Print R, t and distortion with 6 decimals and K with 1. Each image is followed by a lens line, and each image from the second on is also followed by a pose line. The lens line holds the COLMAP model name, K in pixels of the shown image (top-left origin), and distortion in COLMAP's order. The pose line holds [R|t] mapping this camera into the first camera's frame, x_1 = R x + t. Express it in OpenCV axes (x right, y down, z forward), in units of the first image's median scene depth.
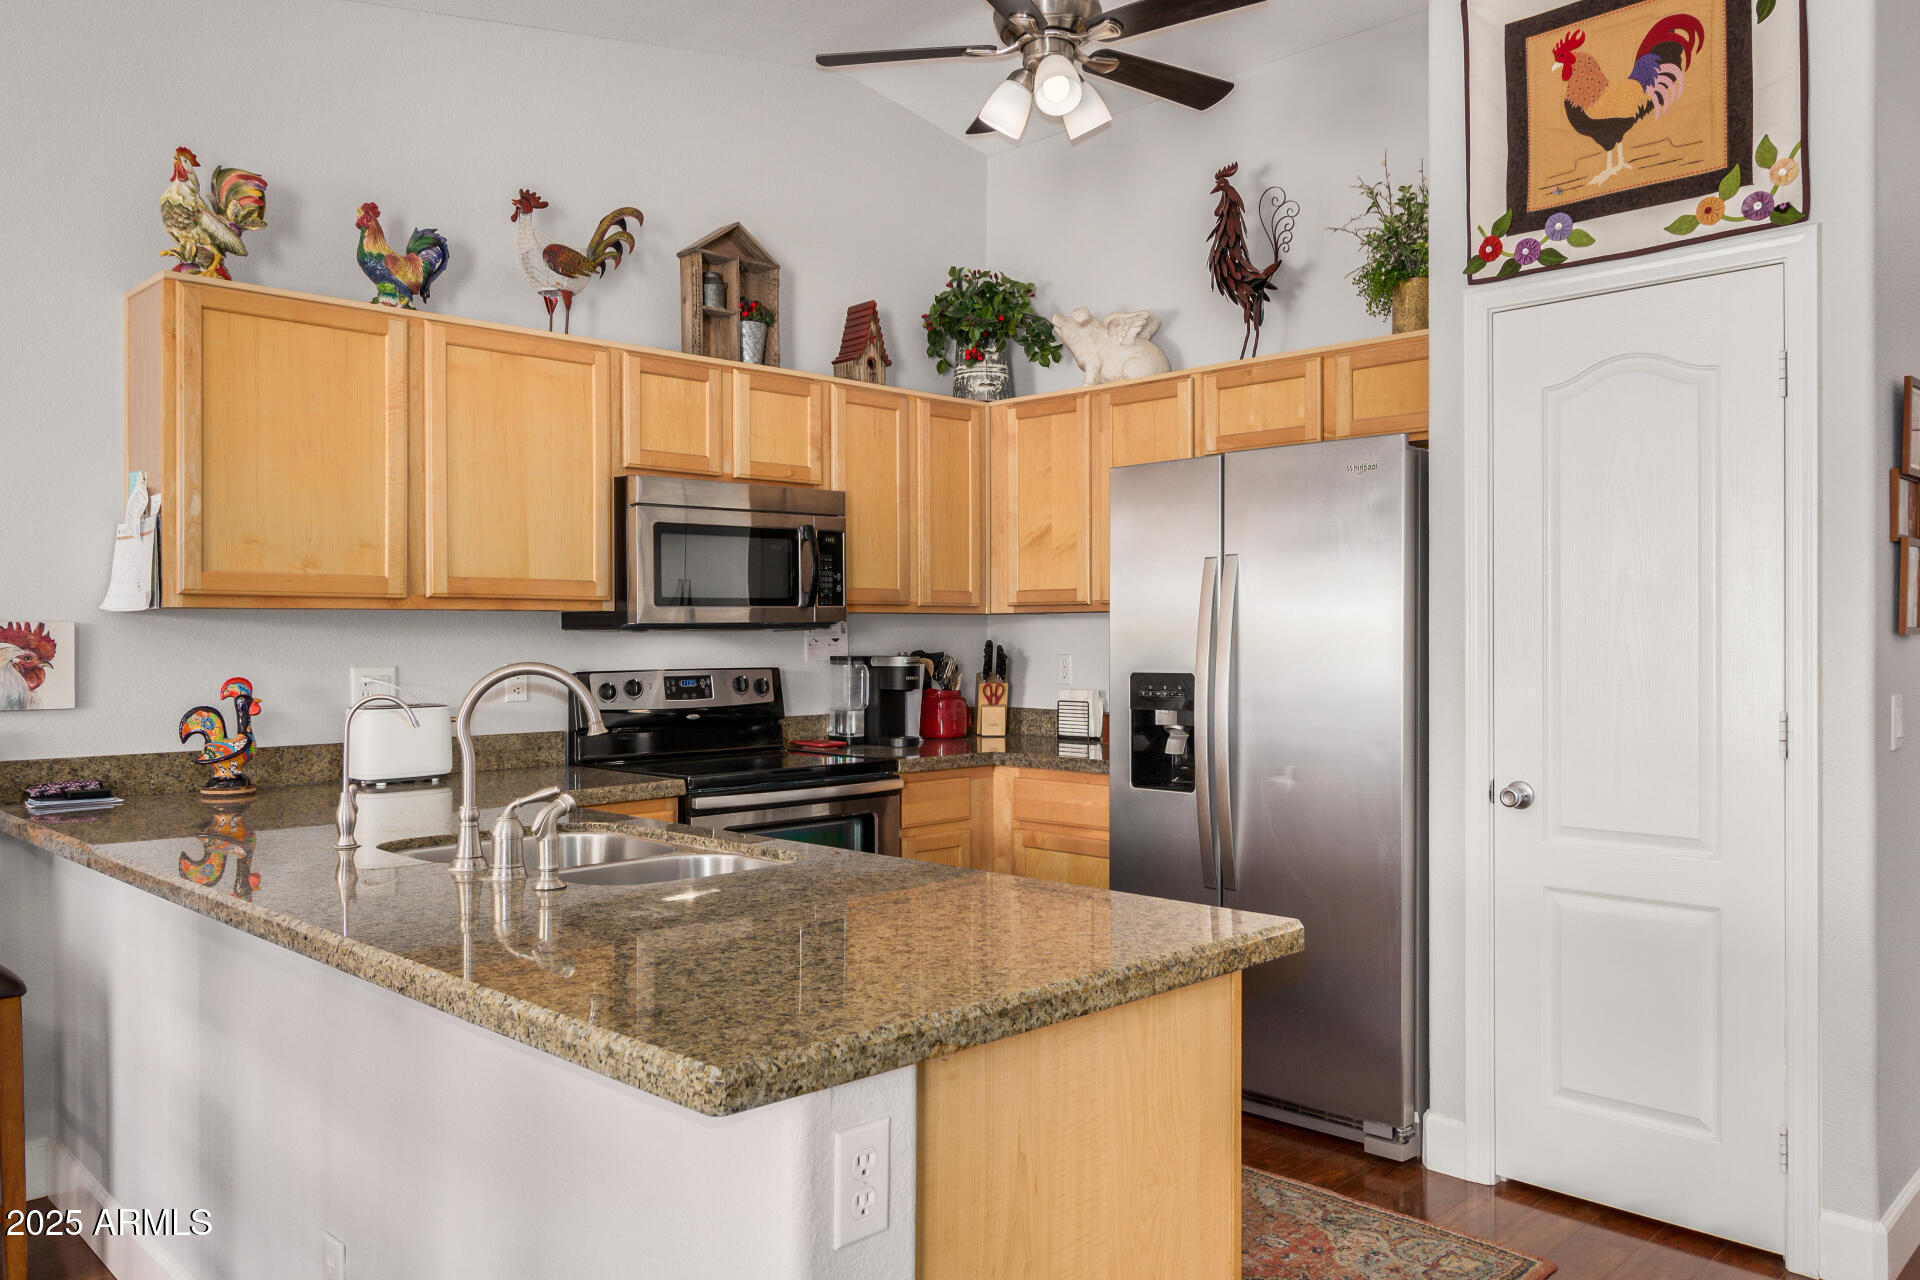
lens RADIAL K [[1415.9, 0, 960.7], [0, 1415.9, 643.3], [0, 0, 1]] dist [-0.004032, 0.004109]
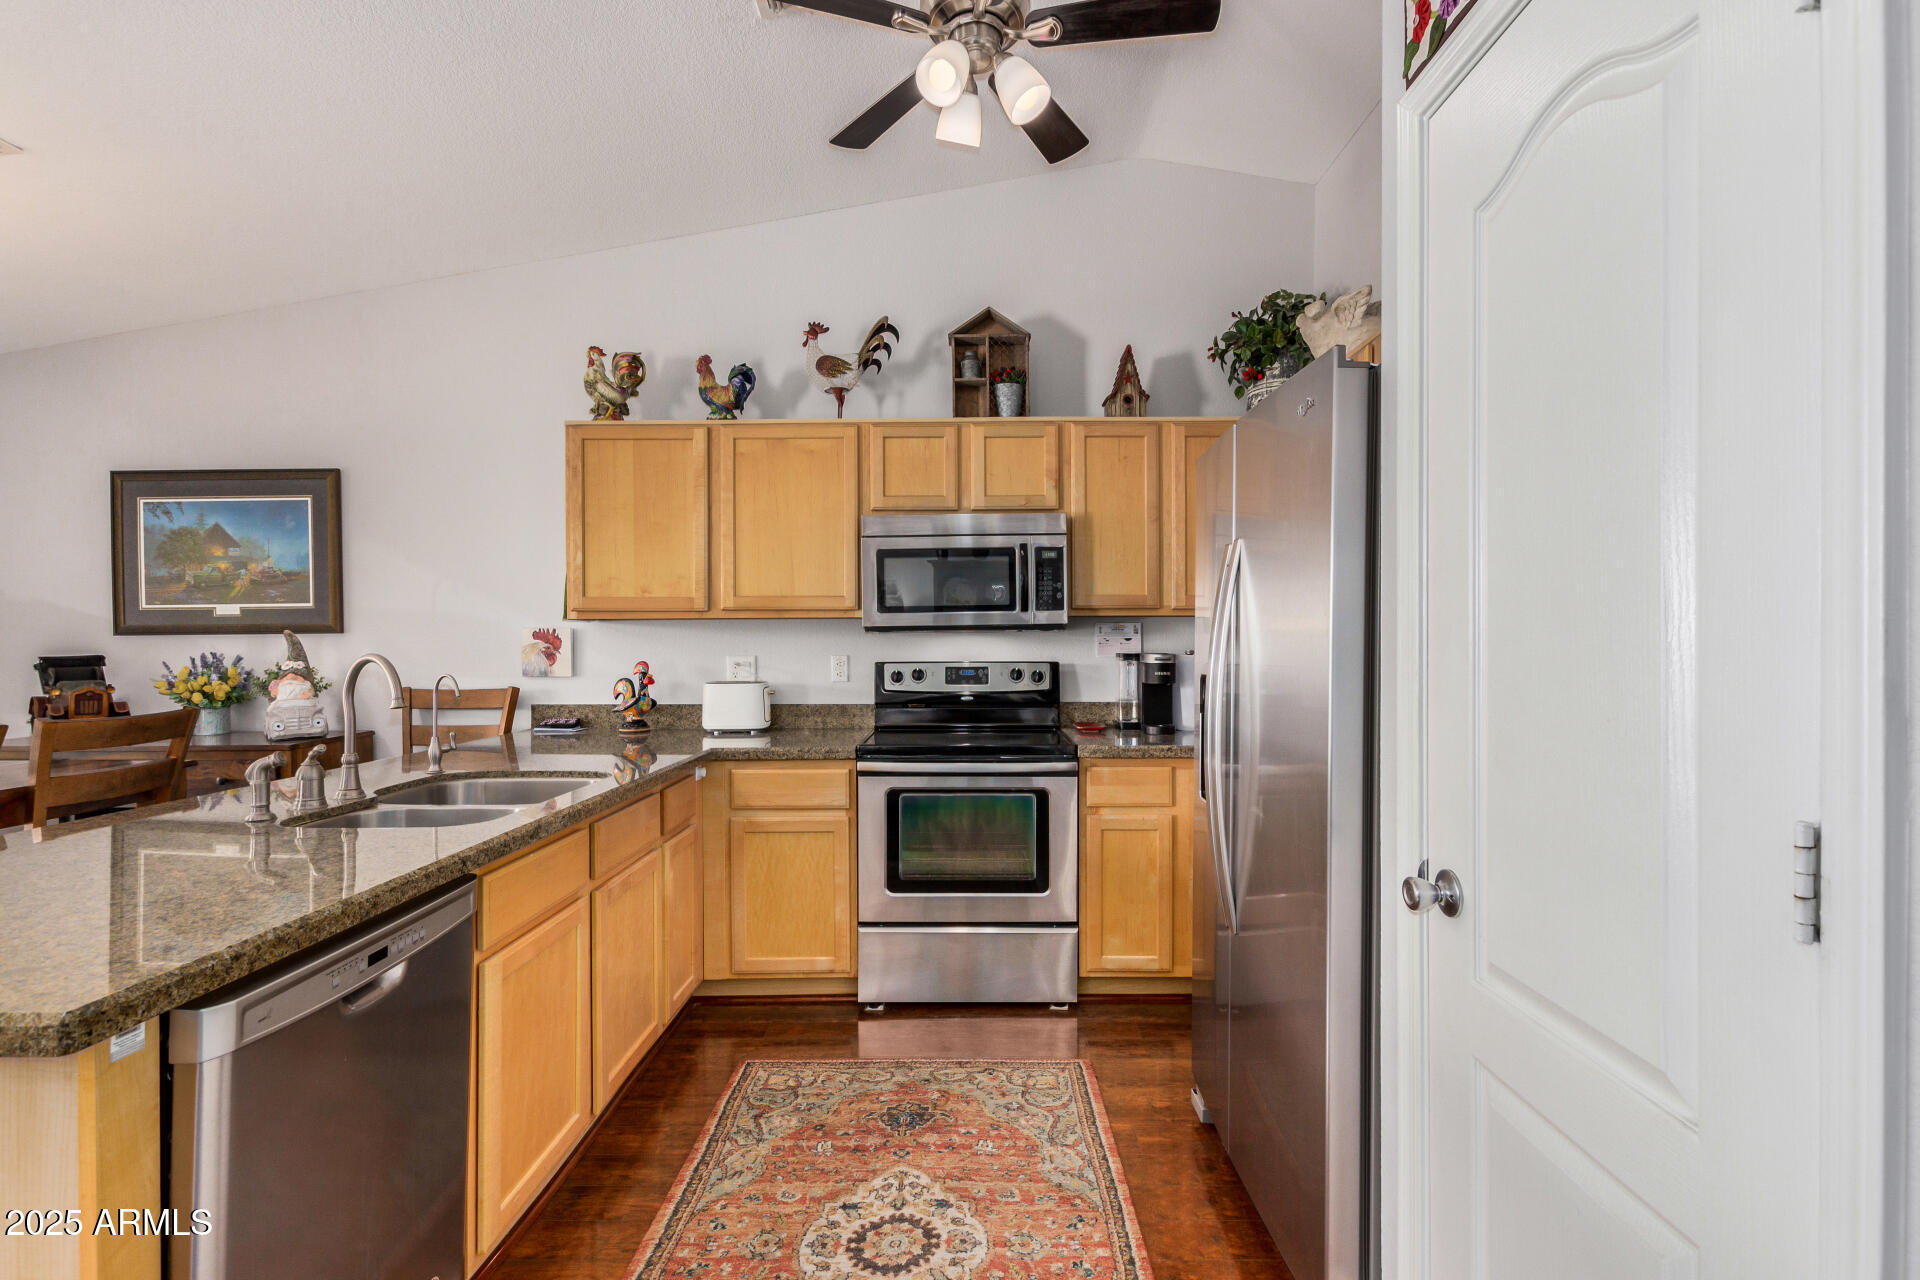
lens RADIAL K [[880.1, 0, 964.3], [0, 880.1, 644.2], [0, 0, 1]] dist [0.008357, -0.003809]
pose [[0.702985, 0.004689, -0.711189, 0.455636], [-0.003592, 0.999989, 0.003043, -0.000114], [0.711196, 0.000416, 0.702994, 0.513455]]
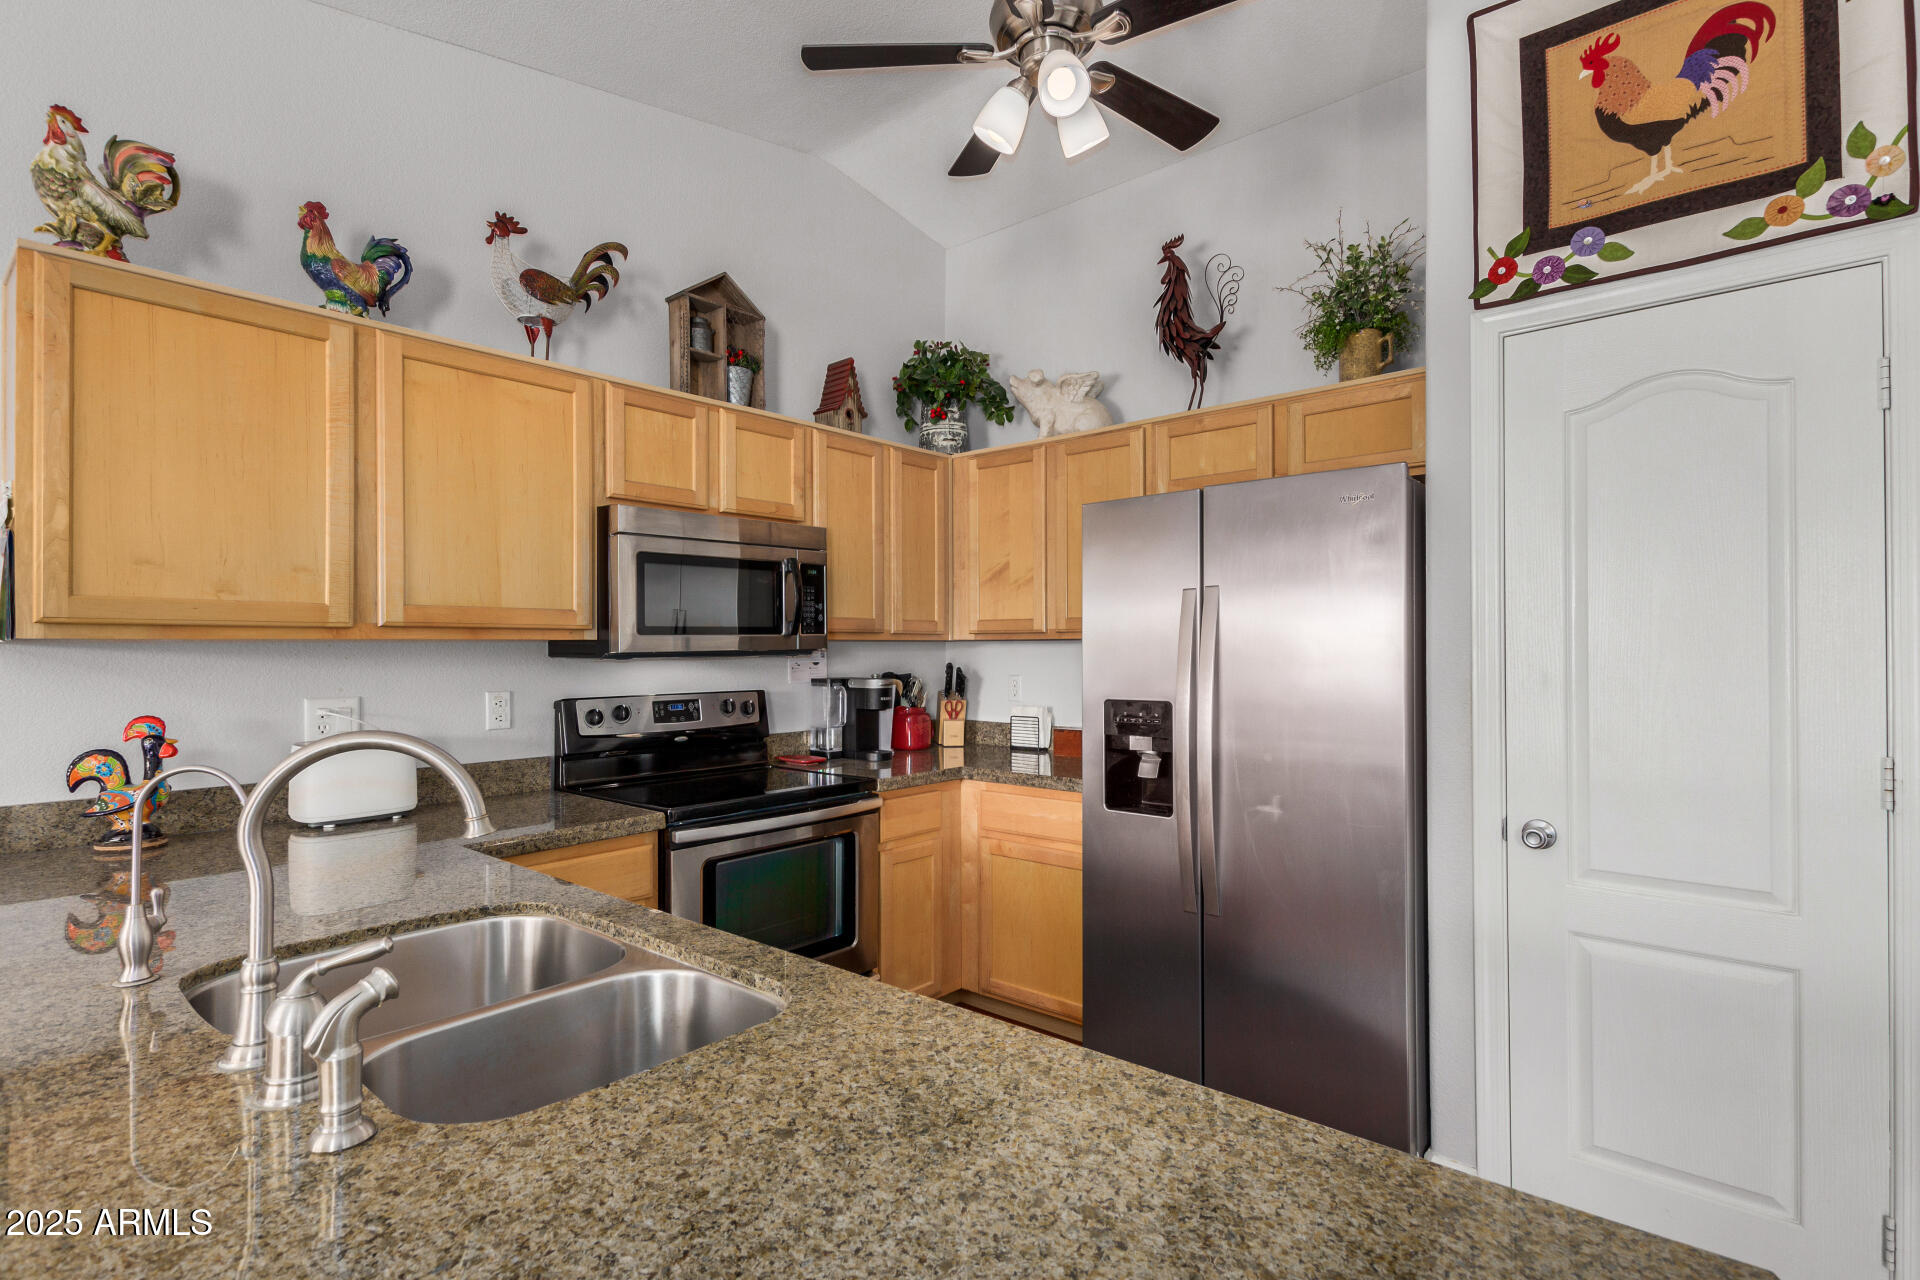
lens RADIAL K [[924.6, 0, 963.2], [0, 924.6, 645.9], [0, 0, 1]] dist [0.009250, -0.002711]
pose [[0.996846, 0.000069, 0.079363, -0.040647], [0.000543, 0.999970, -0.007686, -0.014349], [-0.079361, 0.007705, 0.996816, 0.351258]]
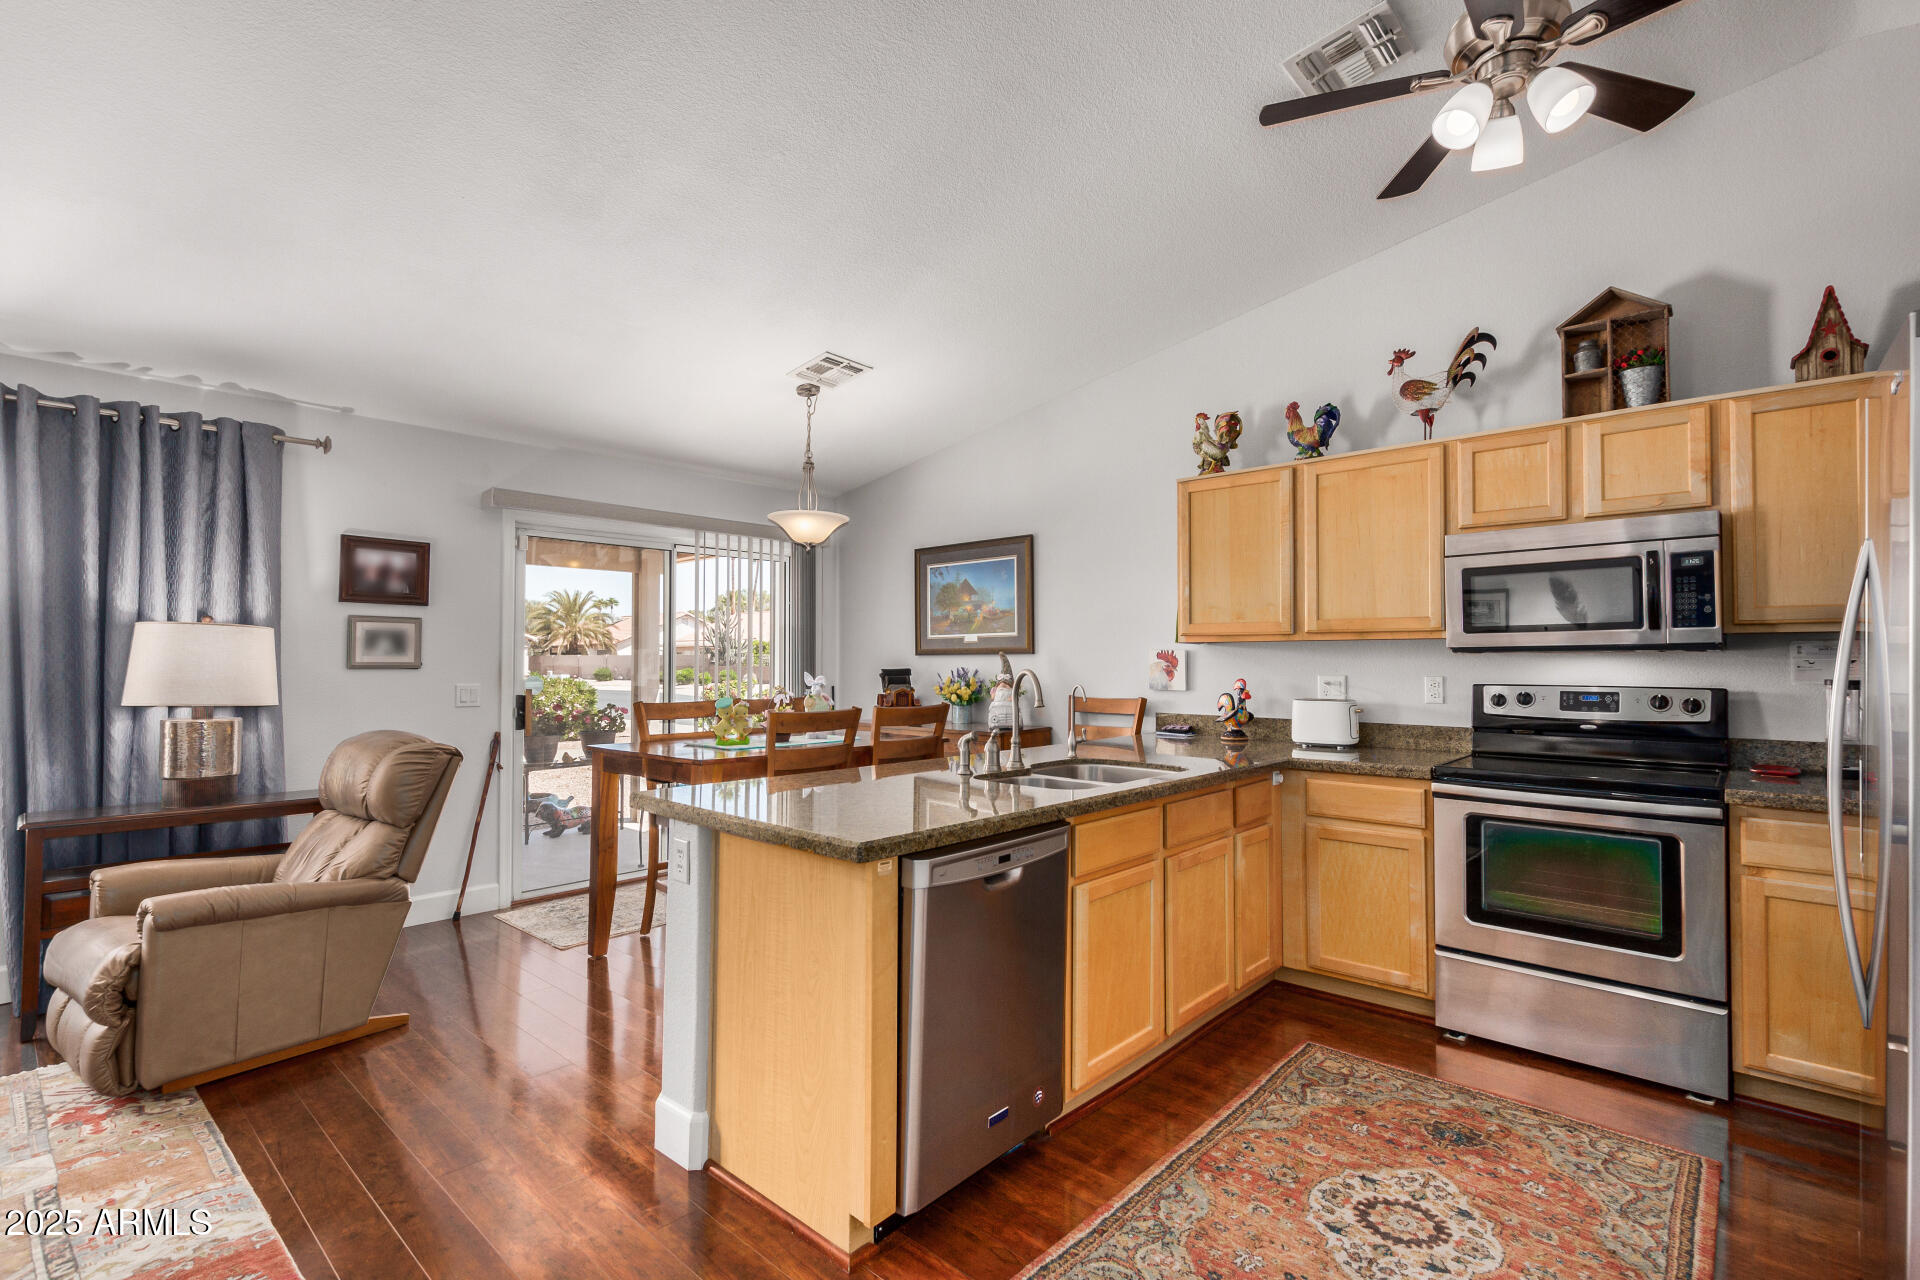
lens RADIAL K [[880.1, 0, 962.2], [0, 880.1, 643.9], [0, 0, 1]] dist [0.008357, -0.003809]
pose [[0.048282, -0.014464, -0.998729, 0.604669], [-0.007054, 0.999865, -0.014822, -0.002003], [0.998809, 0.007761, 0.048173, 0.540188]]
